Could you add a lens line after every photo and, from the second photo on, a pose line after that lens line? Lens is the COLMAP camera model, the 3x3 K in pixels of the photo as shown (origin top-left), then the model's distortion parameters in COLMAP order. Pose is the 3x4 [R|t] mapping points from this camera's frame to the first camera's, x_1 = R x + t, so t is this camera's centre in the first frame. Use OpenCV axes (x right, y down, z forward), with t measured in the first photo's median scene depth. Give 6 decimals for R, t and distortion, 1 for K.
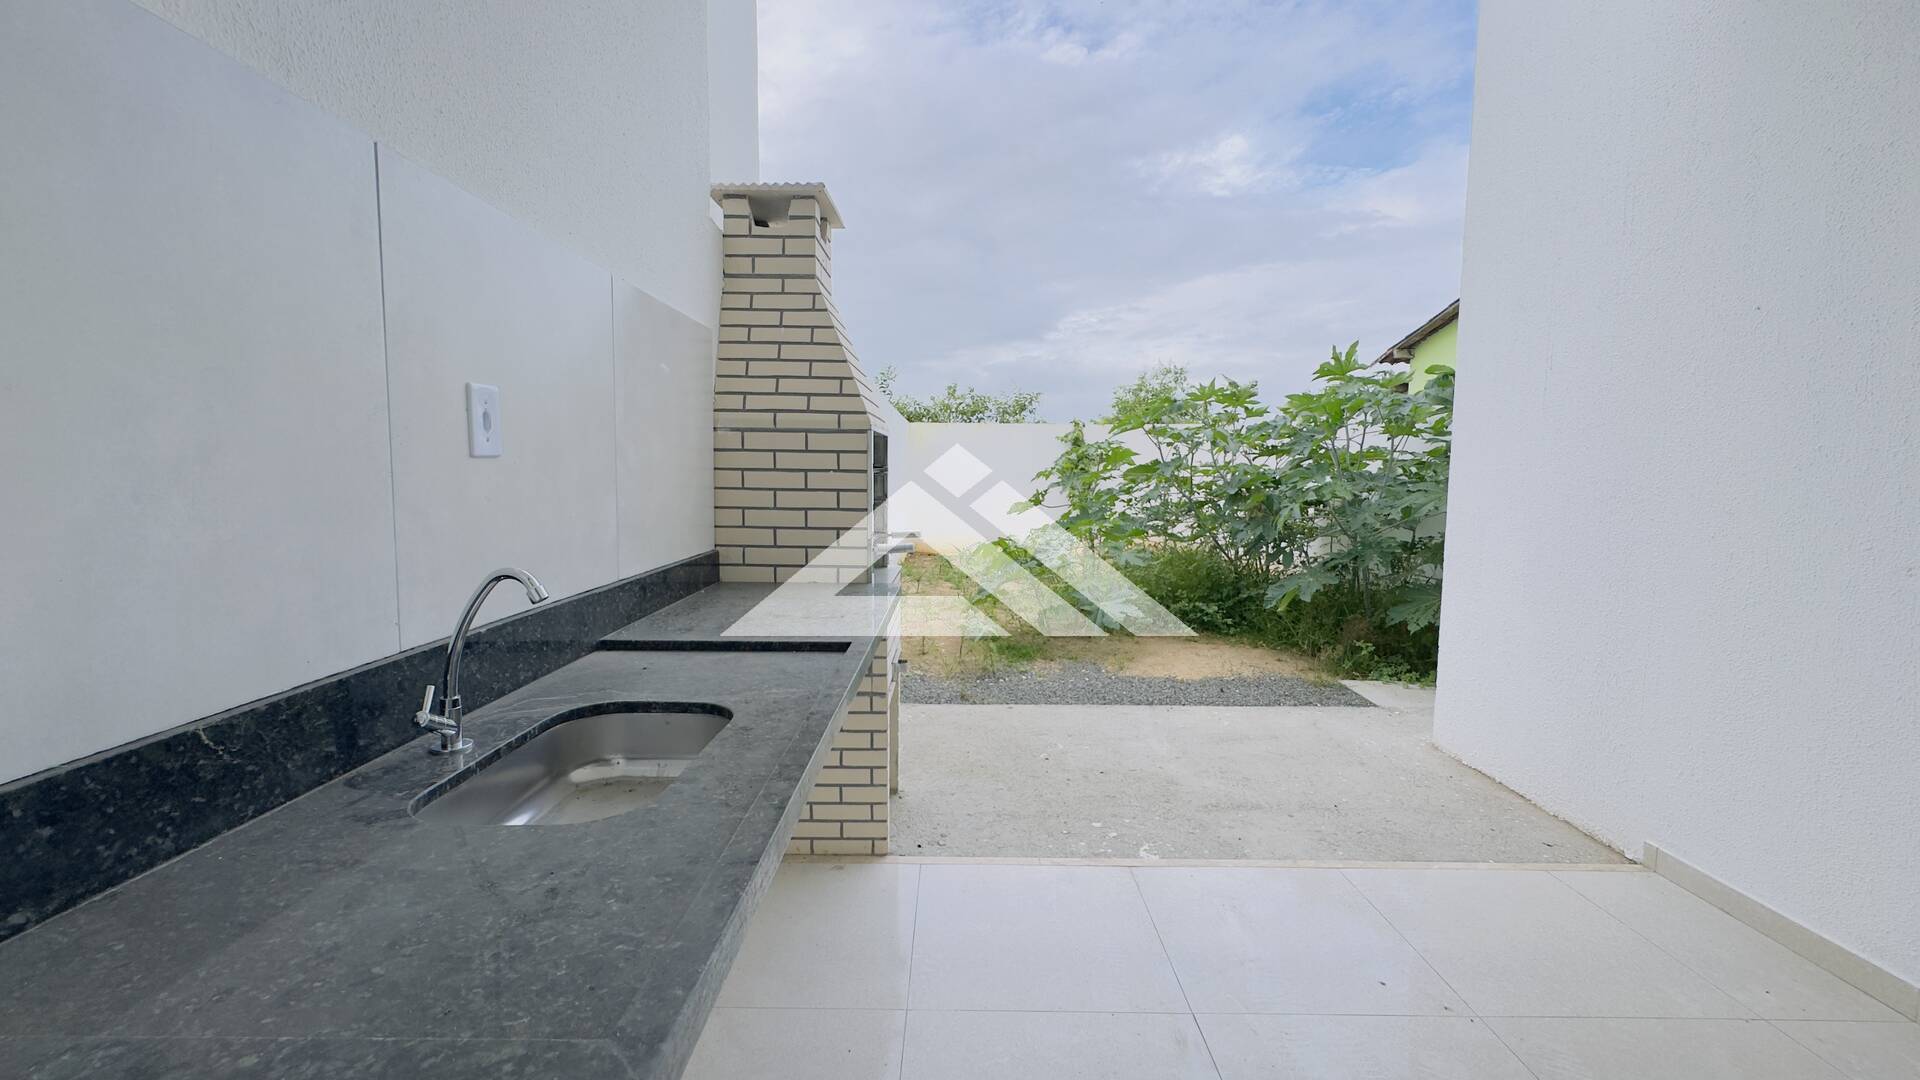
lens RADIAL K [[765.5, 0, 960.9], [0, 765.5, 539.1], [0, 0, 1]] dist [-0.001147, 0.000027]
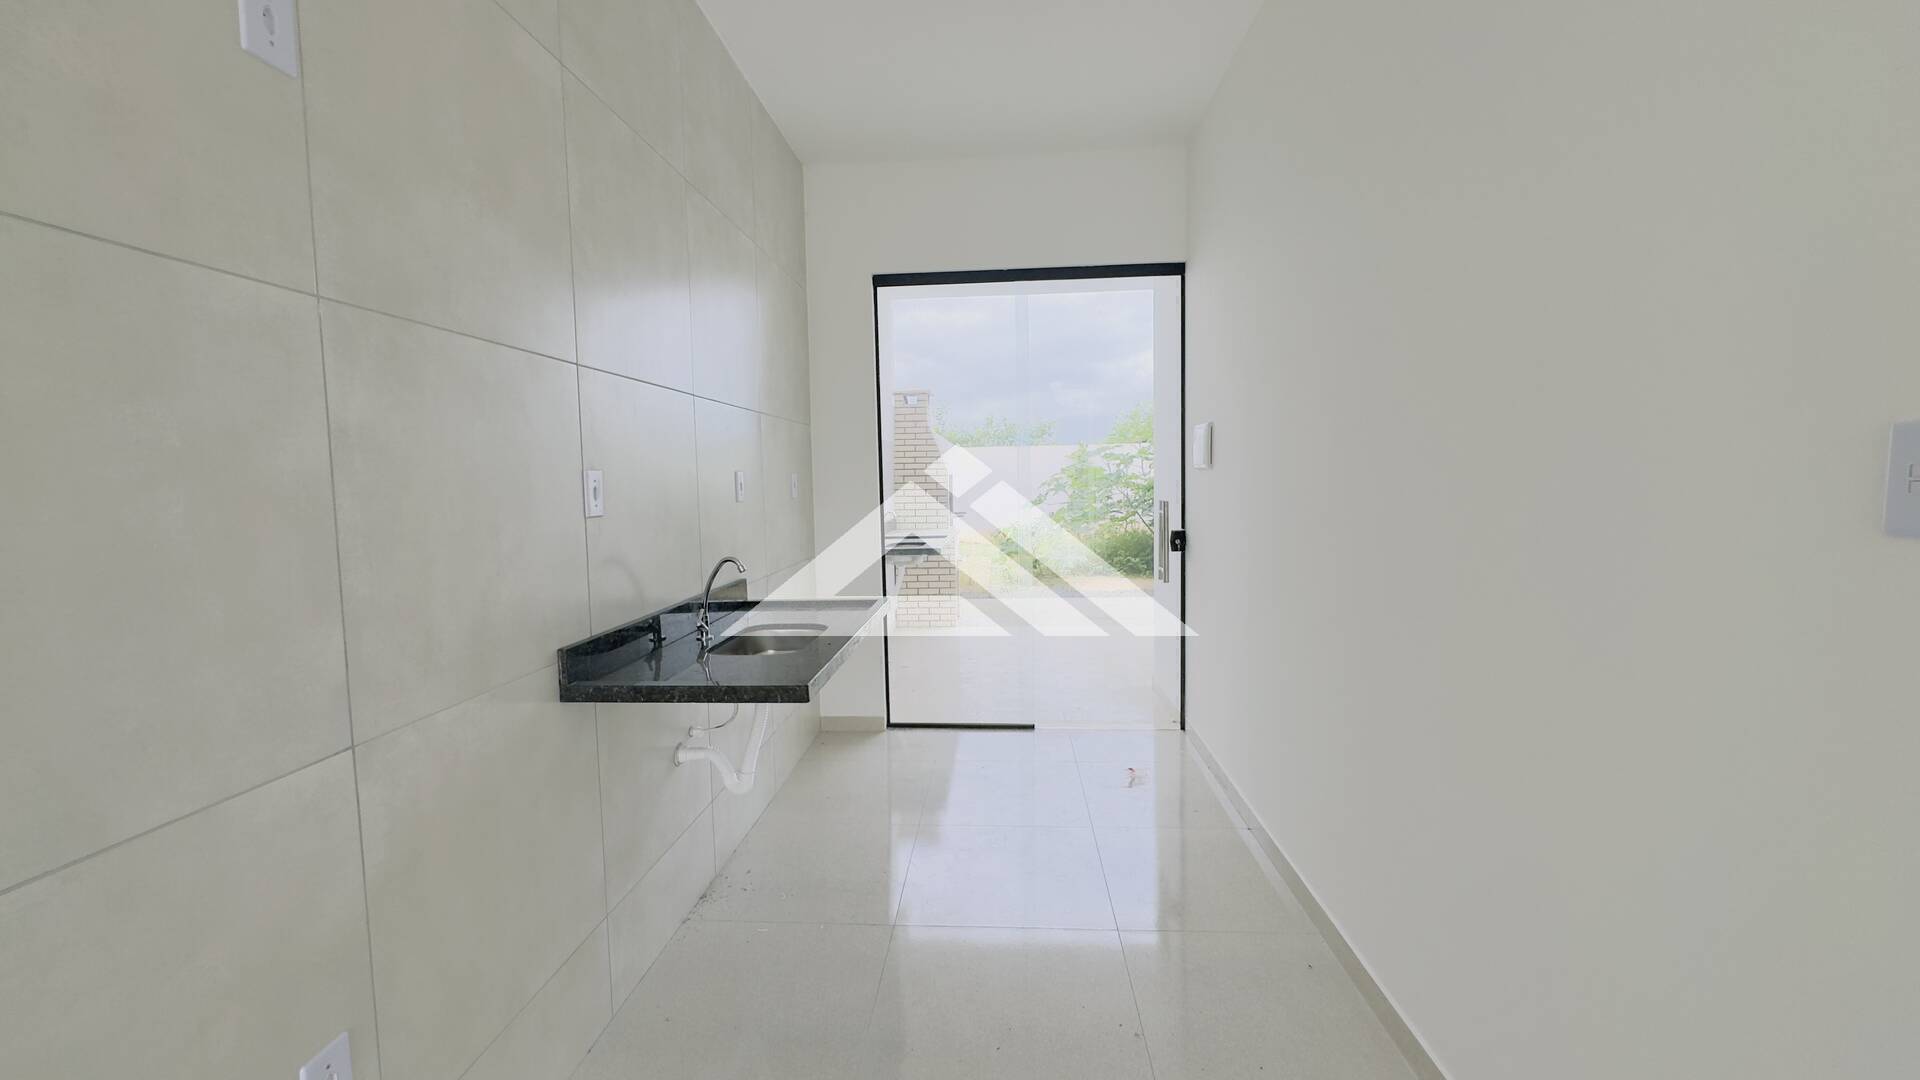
lens RADIAL K [[765.5, 0, 954.4], [0, 765.5, 538.1], [0, 0, 1]] dist [-0.001147, 0.000027]
pose [[0.997028, -0.022998, -0.073522, 0.108643], [0.022207, 0.999687, -0.011563, 0.124378], [0.073765, 0.009896, 0.997227, -1.792329]]
